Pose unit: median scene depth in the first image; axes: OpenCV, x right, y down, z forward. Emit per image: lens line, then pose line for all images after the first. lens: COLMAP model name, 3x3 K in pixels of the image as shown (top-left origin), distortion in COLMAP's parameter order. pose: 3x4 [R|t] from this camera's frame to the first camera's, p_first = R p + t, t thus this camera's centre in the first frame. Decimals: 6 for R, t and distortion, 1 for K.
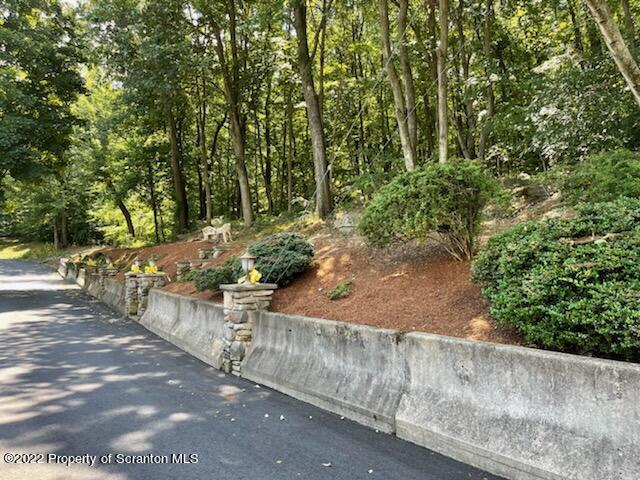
lens RADIAL K [[488.4, 0, 334.0], [0, 488.4, 223.5], [0, 0, 1]] dist [0.044107, -0.006475]
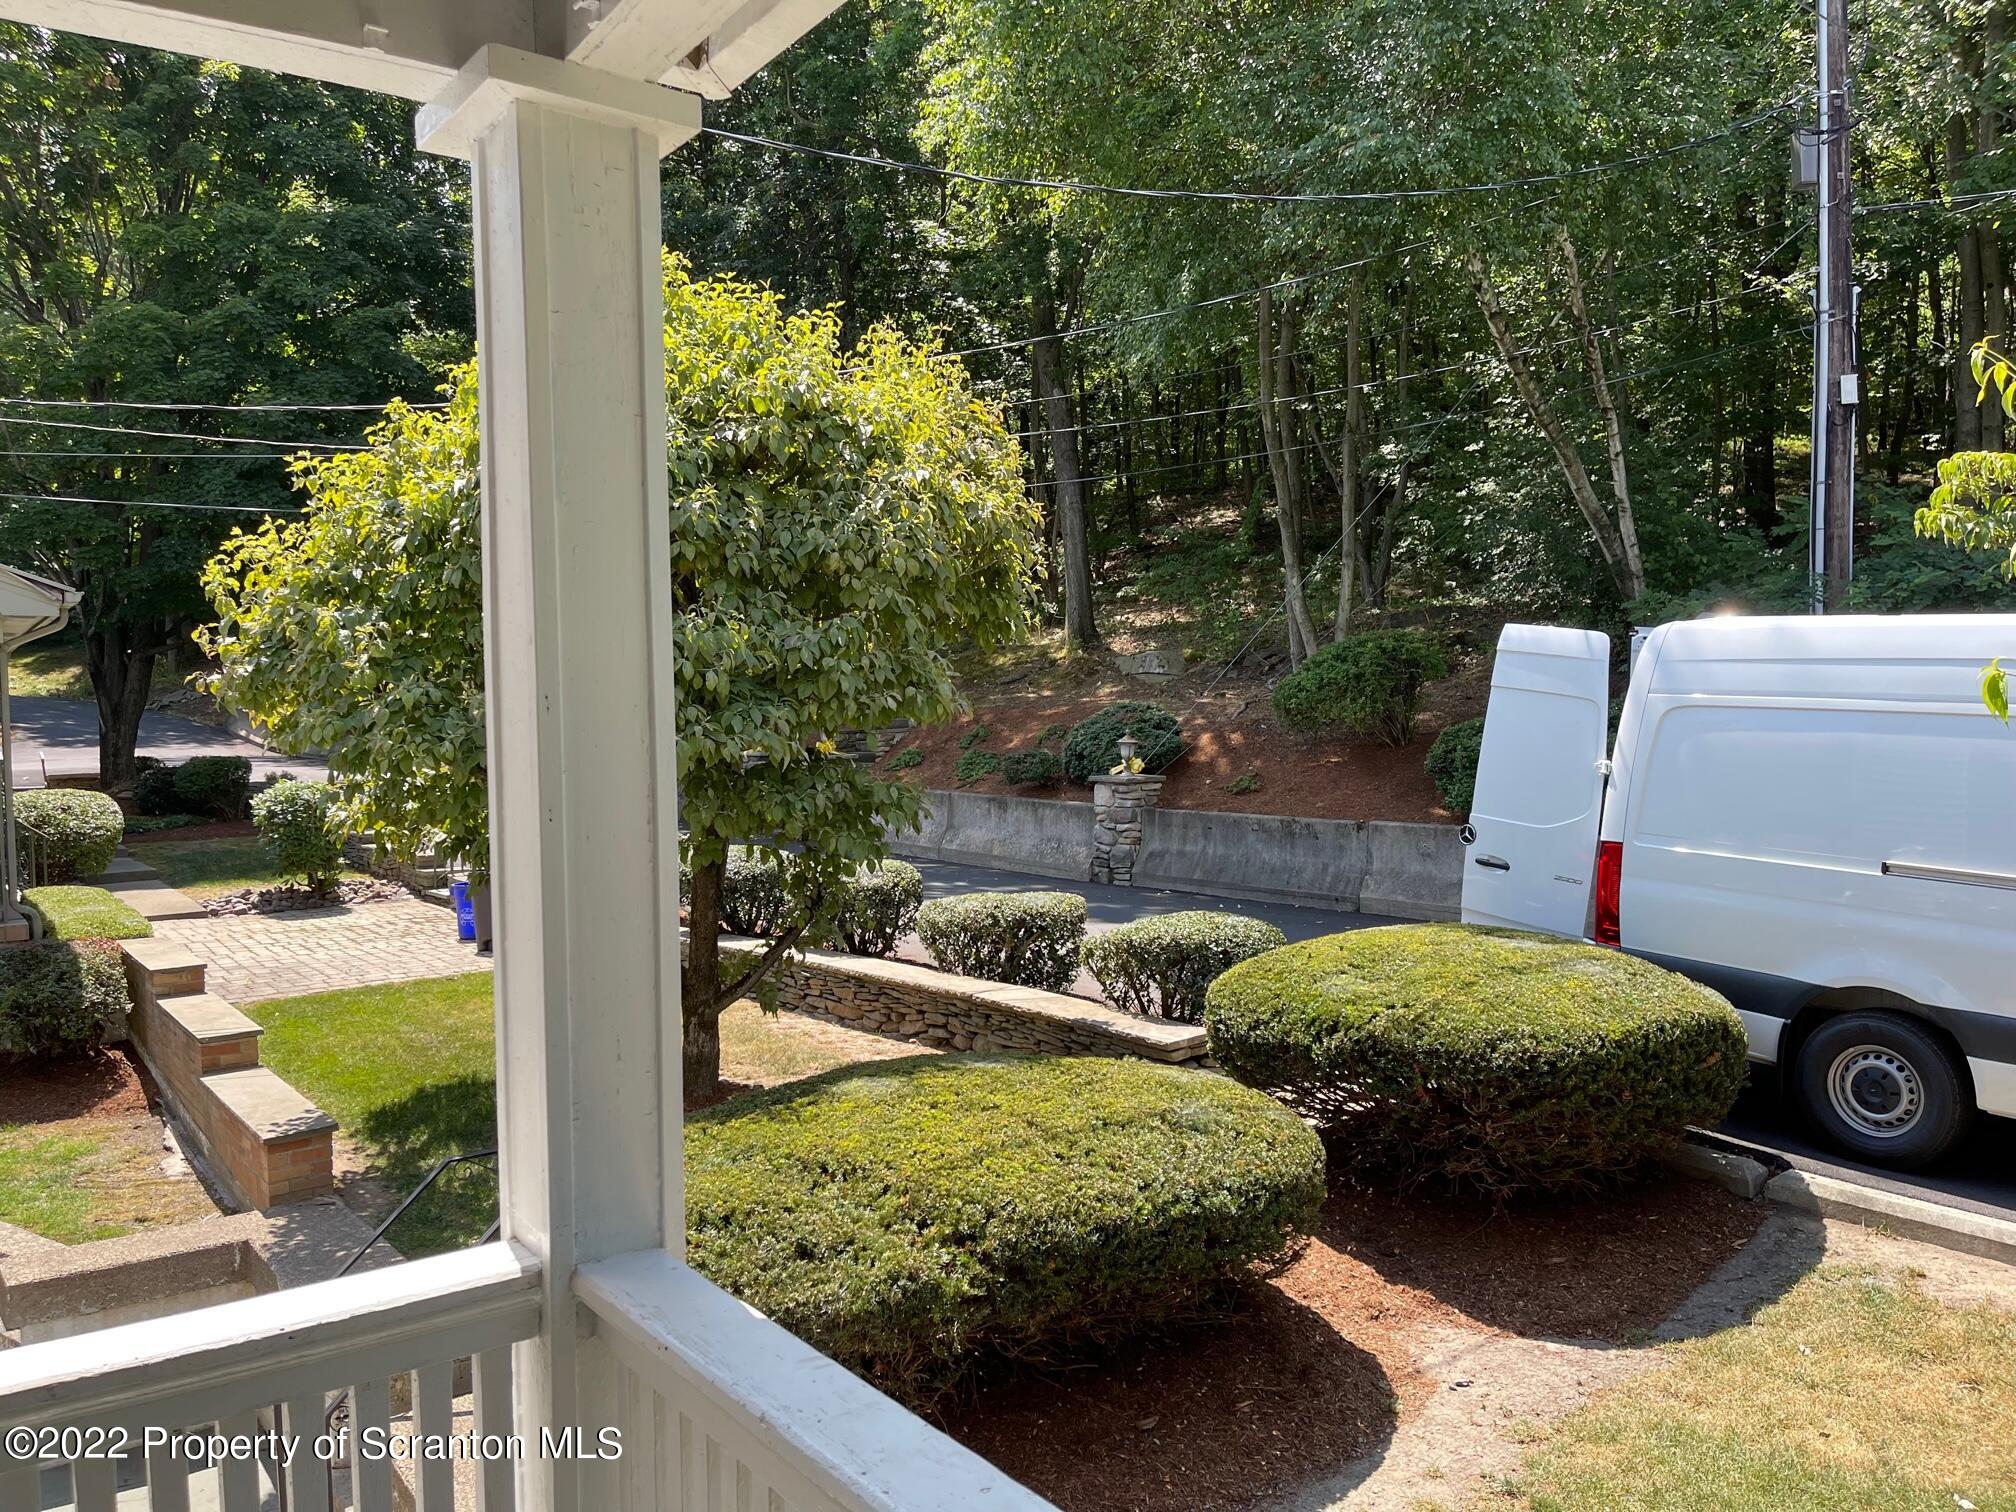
lens RADIAL K [[1538.3, 0, 1006.5], [0, 1538.3, 759.4], [0, 0, 1]] dist [0.044107, -0.006475]
pose [[0.992602, -0.004680, 0.121325, -0.733968], [-0.010453, 0.992253, 0.123793, -0.226121], [-0.120964, -0.124145, 0.984863, -1.551331]]
